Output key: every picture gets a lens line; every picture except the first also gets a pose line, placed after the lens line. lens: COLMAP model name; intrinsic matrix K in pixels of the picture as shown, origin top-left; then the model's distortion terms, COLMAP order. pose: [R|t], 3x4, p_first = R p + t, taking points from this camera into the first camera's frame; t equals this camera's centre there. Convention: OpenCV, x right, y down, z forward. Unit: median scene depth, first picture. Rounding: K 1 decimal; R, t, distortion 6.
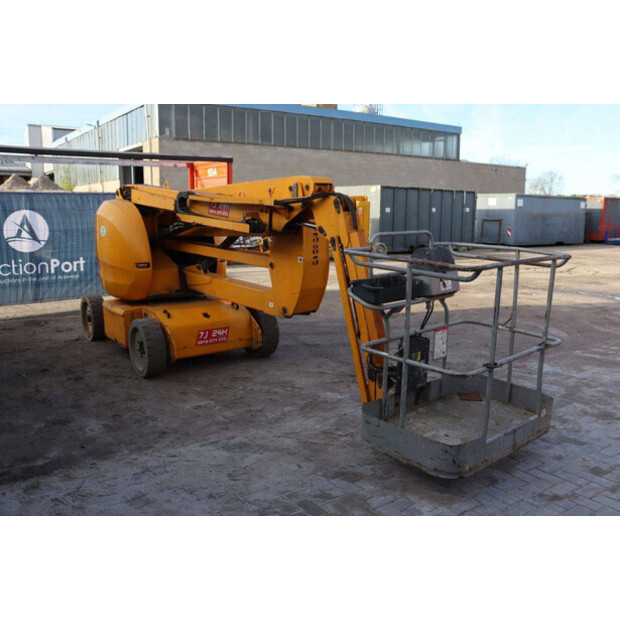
lens RADIAL K [[572.6, 0, 309.6], [0, 572.6, 312.3], [0, 0, 1]] dist [-0.065460, 0.000000]
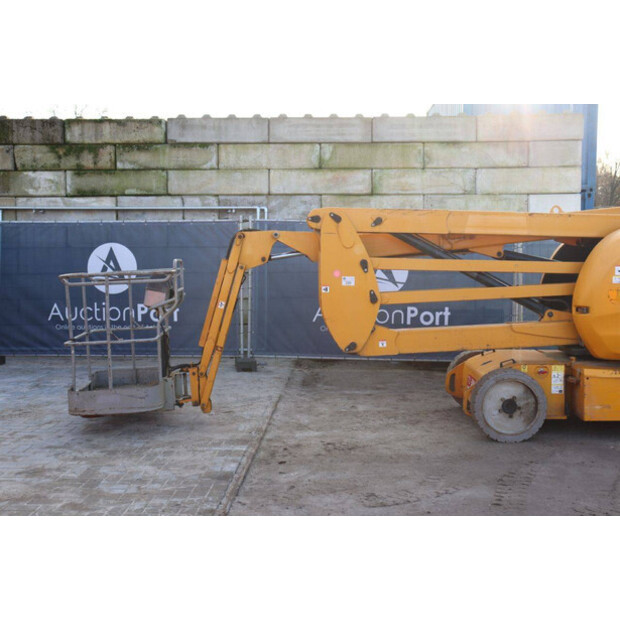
lens RADIAL K [[735.3, 0, 317.6], [0, 735.3, 312.7], [0, 0, 1]] dist [0.013582, 0.000000]
pose [[-0.596700, 0.070429, -0.799368, 1.040247], [-0.132999, 0.973684, 0.185067, -0.292504], [0.791366, 0.216745, -0.571630, 1.738105]]
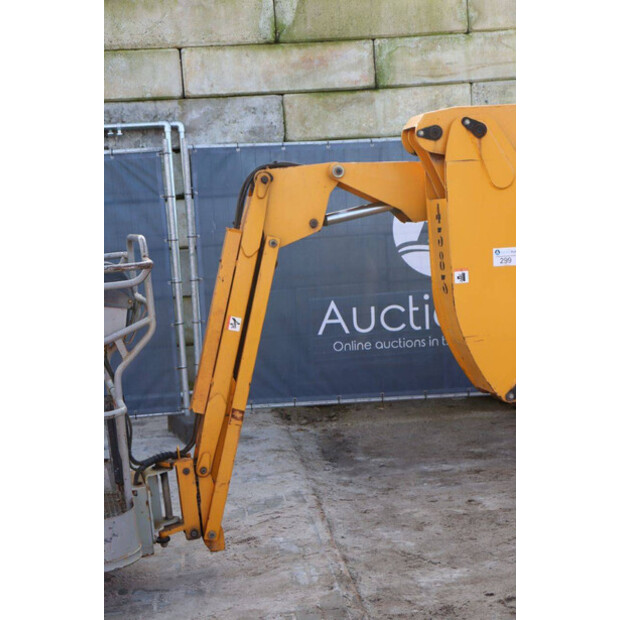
lens RADIAL K [[1220.2, 0, 317.6], [0, 1220.2, 320.0], [0, 0, 1]] dist [0.313093, 0.000000]
pose [[-0.472986, 0.125956, -0.872020, 0.977379], [-0.084710, 0.978643, 0.187304, -0.247116], [0.876988, 0.162461, -0.452214, 1.385974]]
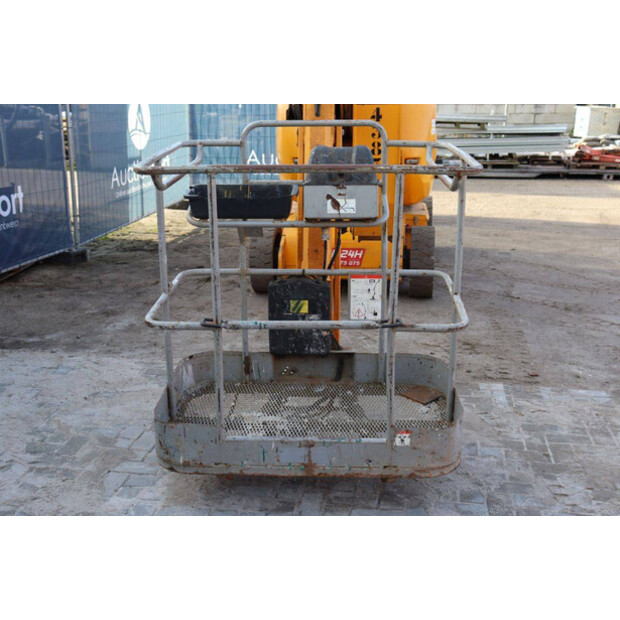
lens RADIAL K [[749.0, 0, 310.2], [0, 749.0, 295.2], [0, 0, 1]] dist [0.007721, 0.000000]
pose [[0.722325, 0.180251, -0.667650, 0.600447], [-0.127566, 0.983596, 0.127537, -0.039219], [0.679687, -0.006953, 0.733470, 0.264590]]
